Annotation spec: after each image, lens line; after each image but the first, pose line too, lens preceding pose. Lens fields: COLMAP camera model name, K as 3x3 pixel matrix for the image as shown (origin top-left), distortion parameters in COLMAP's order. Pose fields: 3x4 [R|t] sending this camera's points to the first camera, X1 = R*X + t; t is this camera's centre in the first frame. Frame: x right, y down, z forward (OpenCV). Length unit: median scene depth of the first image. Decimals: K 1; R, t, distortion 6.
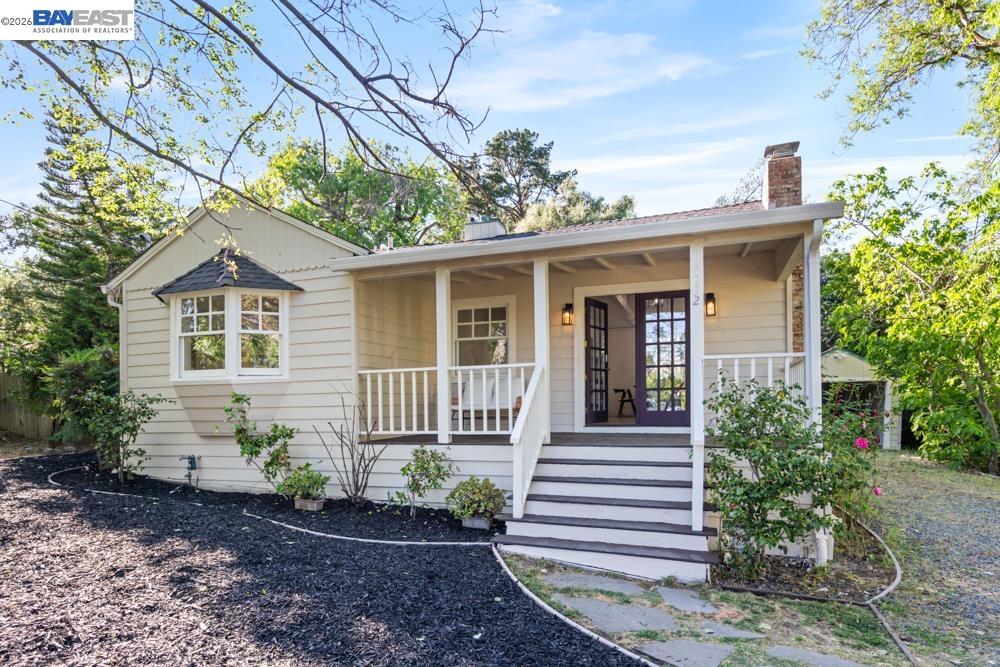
lens RADIAL K [[561.0, 0, 495.9], [0, 561.0, 405.0], [0, 0, 1]] dist [0.005961, -0.000043]
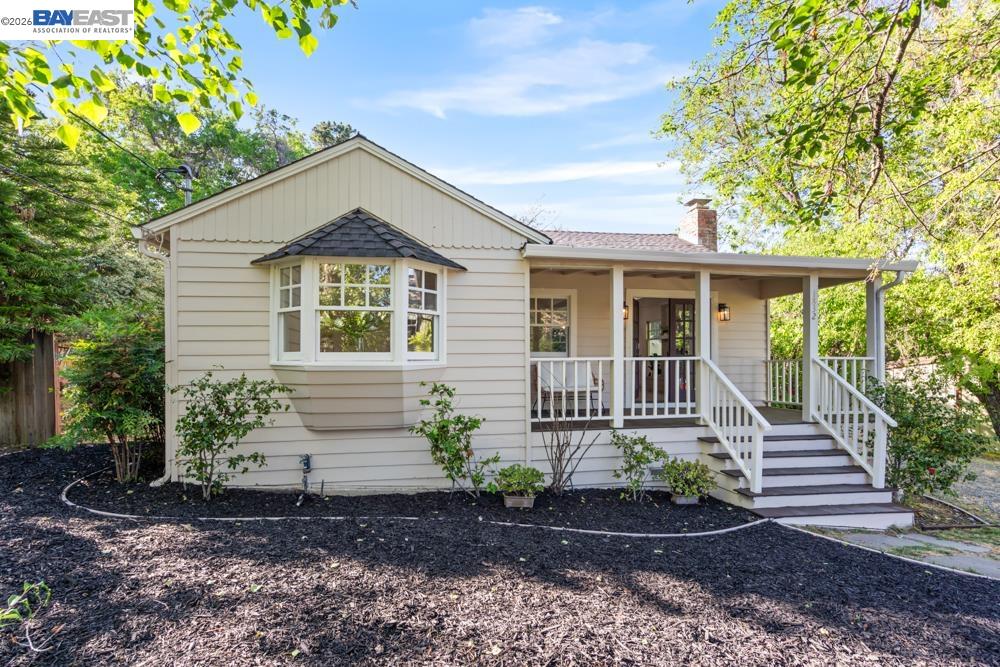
lens RADIAL K [[463.6, 0, 498.6], [0, 463.6, 358.9], [0, 0, 1]] dist [-0.007249, 0.001171]
pose [[0.877175, 0.018113, 0.479830, -0.657195], [-0.009266, 0.999741, -0.020801, -0.039168], [-0.480082, 0.013801, 0.877115, 0.295795]]
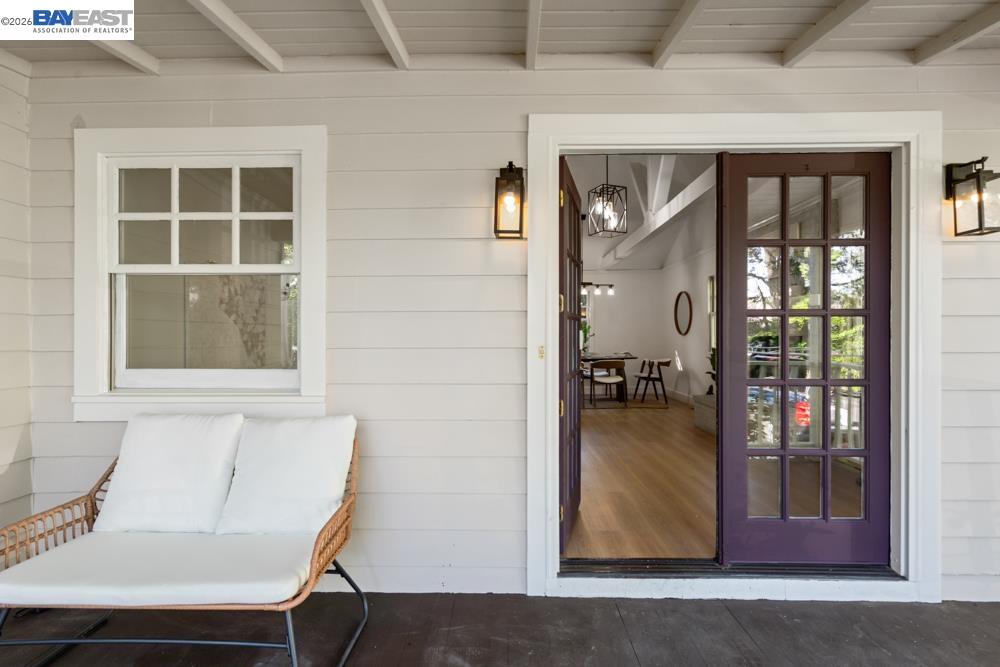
lens RADIAL K [[492.9, 0, 498.0], [0, 492.9, 335.0], [0, 0, 1]] dist [0.002315, 0.000472]
pose [[0.946360, 0.013066, 0.322849, 0.045610], [-0.009790, 0.999883, -0.011768, -0.100852], [-0.322965, 0.007976, 0.946377, 0.862673]]
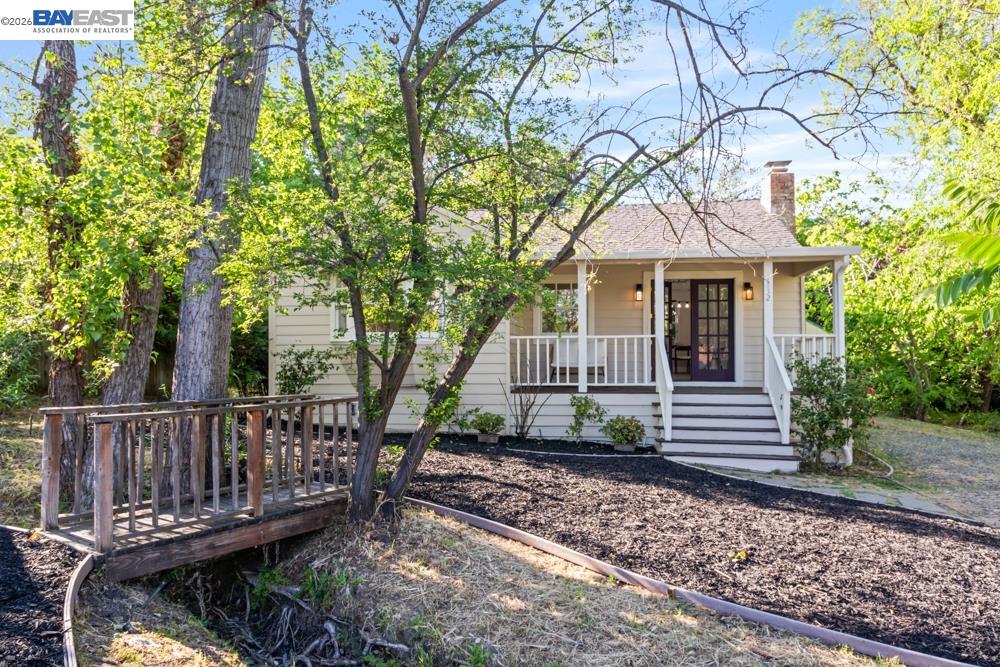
lens RADIAL K [[699.1, 0, 495.2], [0, 699.1, 340.2], [0, 0, 1]] dist [0.004538, 0.002120]
pose [[0.977346, 0.019602, 0.210736, -0.592744], [-0.015077, 0.999620, -0.023058, -0.013760], [-0.211108, 0.019359, 0.977271, -0.540809]]
